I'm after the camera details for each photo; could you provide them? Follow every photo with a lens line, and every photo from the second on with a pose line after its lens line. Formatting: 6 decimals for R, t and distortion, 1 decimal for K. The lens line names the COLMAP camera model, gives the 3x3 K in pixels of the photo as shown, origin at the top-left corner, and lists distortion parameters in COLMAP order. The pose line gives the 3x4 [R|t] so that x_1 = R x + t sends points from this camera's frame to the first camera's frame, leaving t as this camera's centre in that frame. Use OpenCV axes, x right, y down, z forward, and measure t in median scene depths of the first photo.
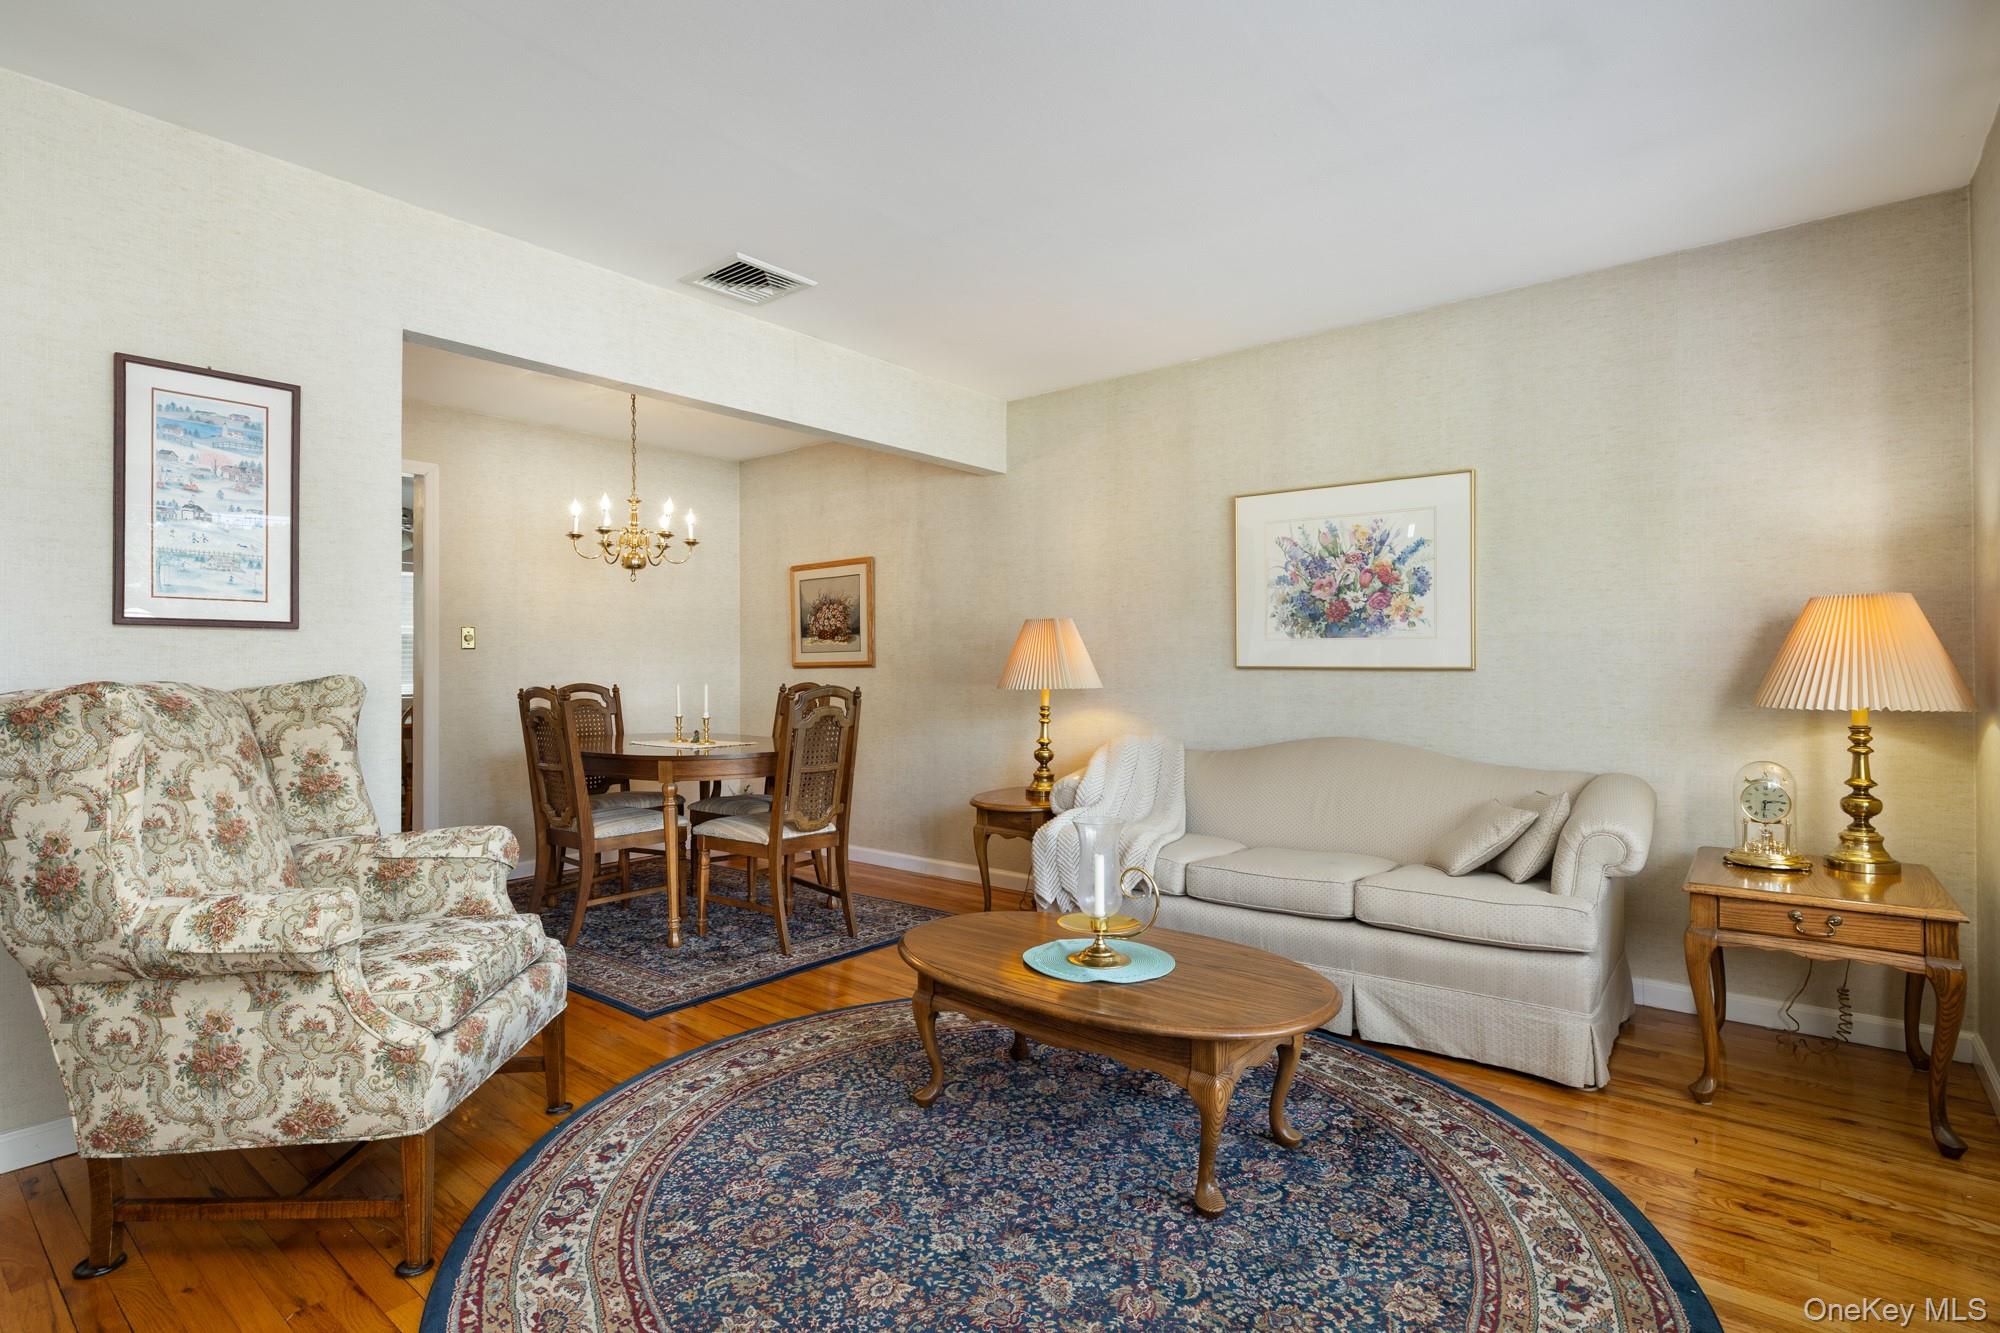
lens RADIAL K [[966.0, 0, 1001.1], [0, 966.0, 661.5], [0, 0, 1]] dist [-0.002231, -0.000499]
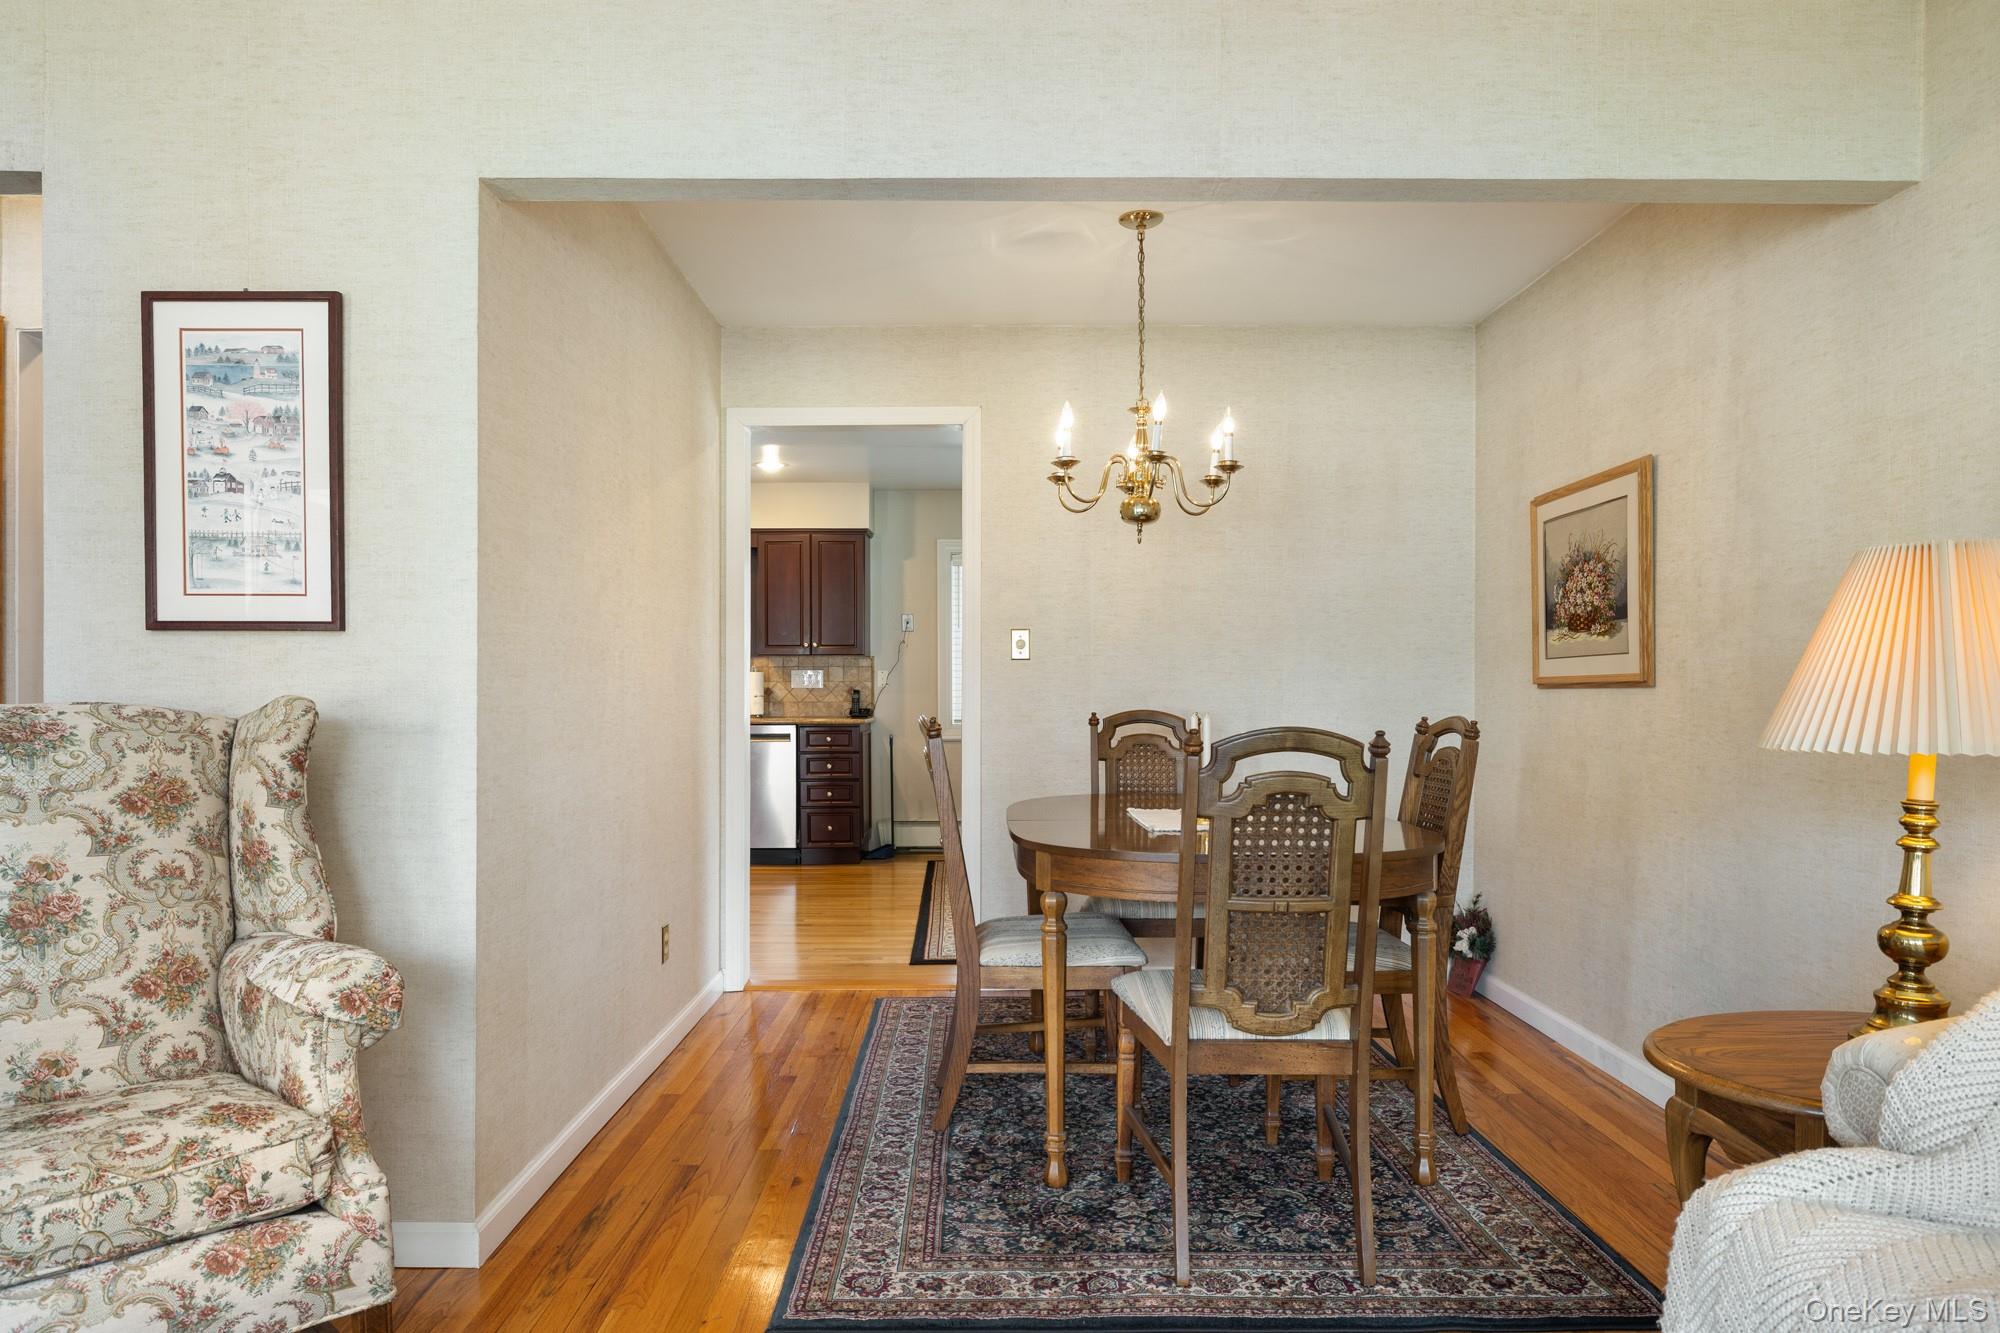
lens RADIAL K [[1246.0, 0, 998.8], [0, 1246.0, 700.4], [0, 0, 1]] dist [-0.005318, 0.002170]
pose [[0.635820, 0.012362, -0.771738, 0.315400], [0.001926, 0.999843, 0.017603, 0.002760], [0.771835, -0.012678, 0.635697, 0.824252]]
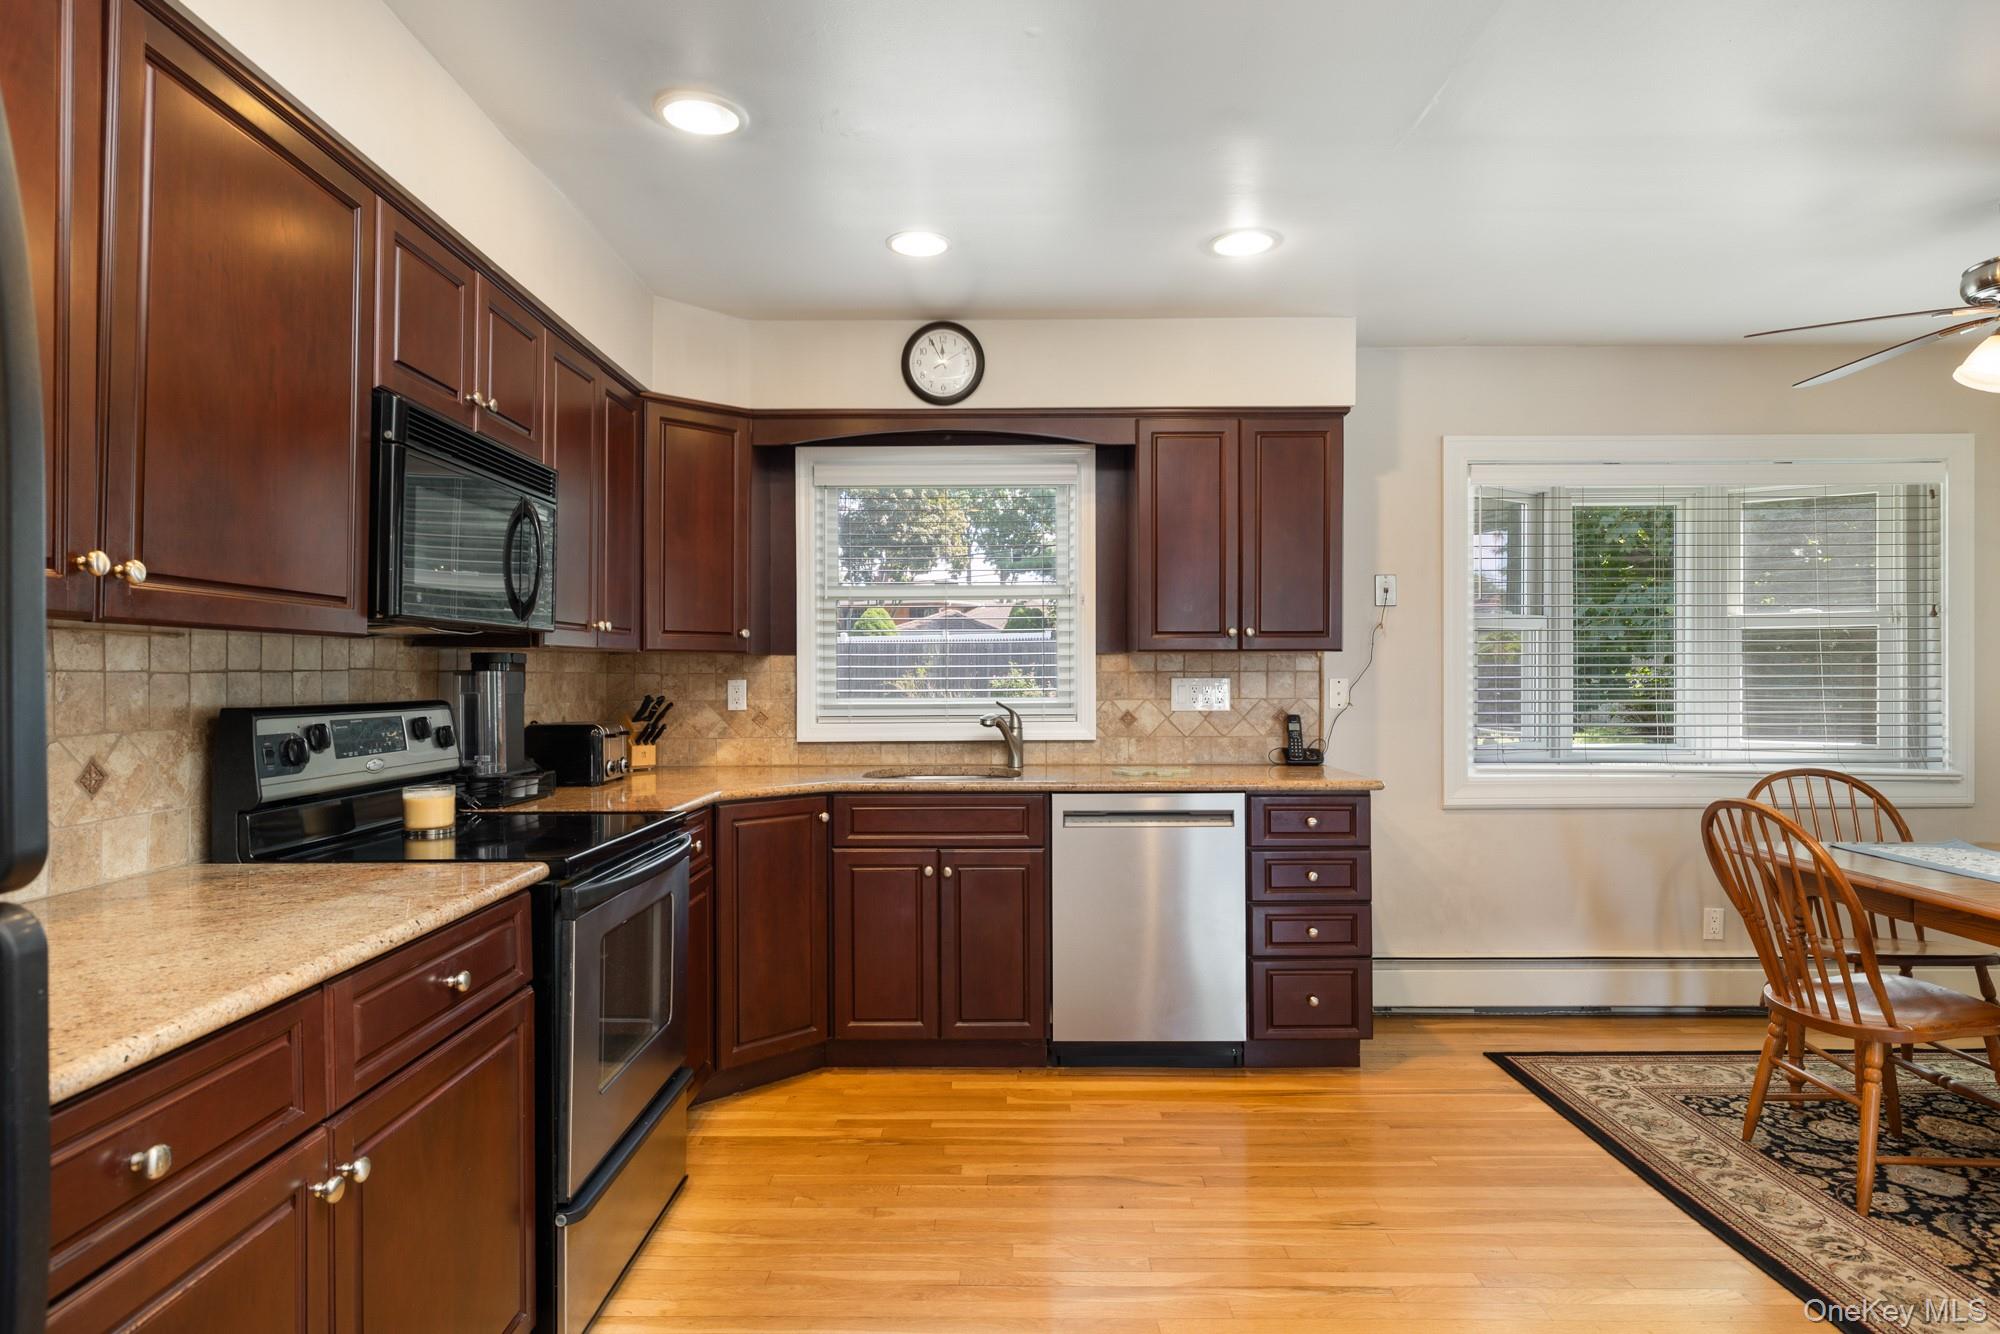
lens RADIAL K [[1100.2, 0, 998.1], [0, 1100.2, 671.9], [0, 0, 1]] dist [0.001024, 0.000202]
pose [[0.626443, 0.002880, -0.779462, -1.574690], [0.004714, 0.999961, 0.007484, -0.044692], [0.779453, -0.008363, 0.626405, 1.327400]]
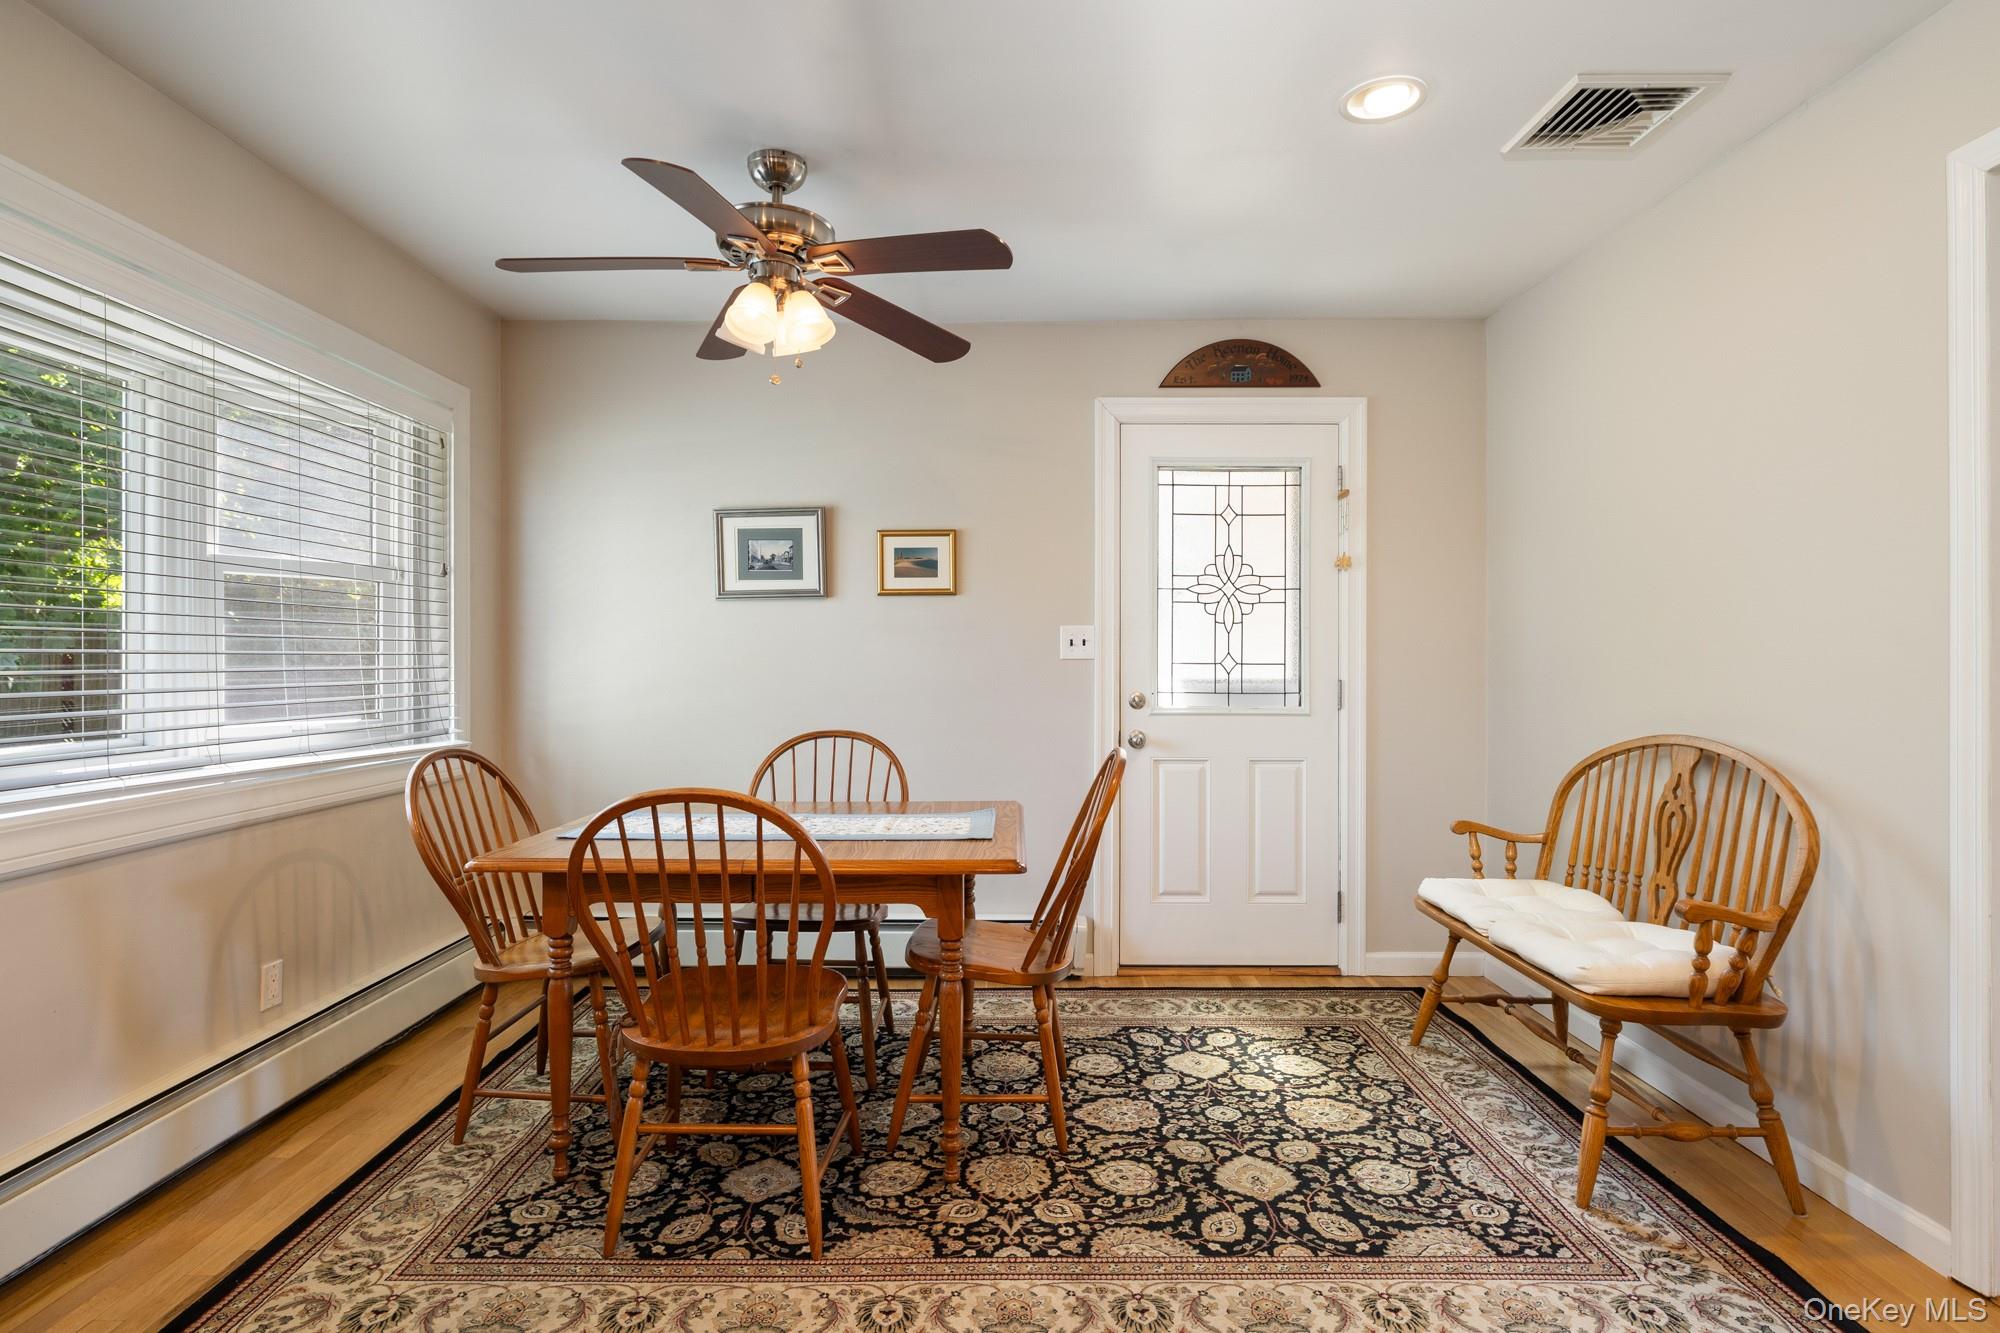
lens RADIAL K [[1008.2, 0, 995.4], [0, 1008.2, 665.1], [0, 0, 1]] dist [-0.006131, 0.000030]
pose [[0.776477, -0.007328, 0.630103, -2.355885], [-0.012696, 0.999548, 0.027269, -0.031931], [-0.630017, -0.029173, 0.776033, 1.953471]]
